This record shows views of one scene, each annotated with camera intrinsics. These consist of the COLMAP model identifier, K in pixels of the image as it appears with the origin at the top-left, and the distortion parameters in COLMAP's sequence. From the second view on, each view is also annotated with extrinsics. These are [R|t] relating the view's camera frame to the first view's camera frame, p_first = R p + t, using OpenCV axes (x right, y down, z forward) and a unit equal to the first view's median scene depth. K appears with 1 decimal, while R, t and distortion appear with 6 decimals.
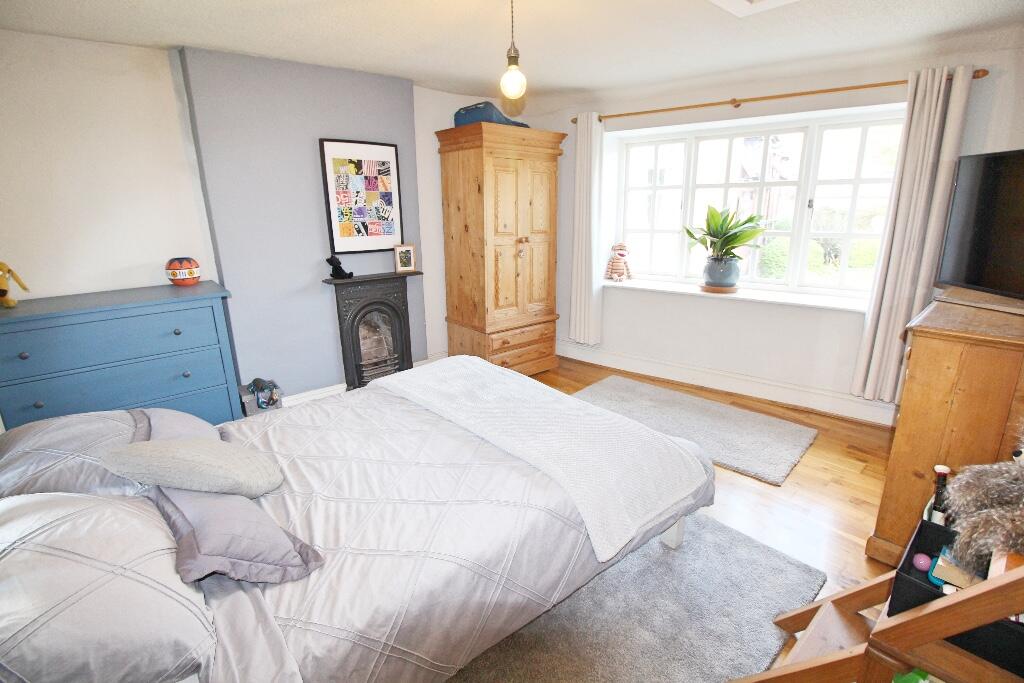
lens RADIAL K [[474.1, 0, 513.7], [0, 474.1, 334.2], [0, 0, 1]] dist [0.001001, -0.016721]
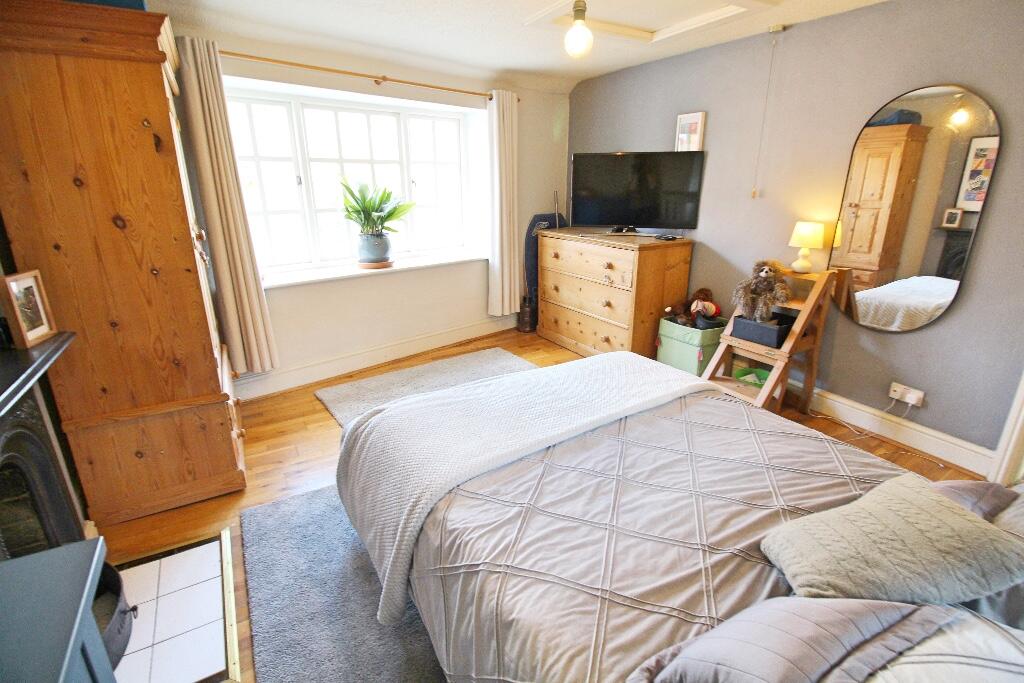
lens RADIAL K [[474.1, 0, 513.7], [0, 474.1, 334.2], [0, 0, 1]] dist [0.001001, -0.016721]
pose [[0.158021, -0.290133, 0.943850, -0.558053], [0.253855, 0.935668, 0.245117, -0.138426], [-0.954247, 0.200867, 0.221507, 0.555478]]
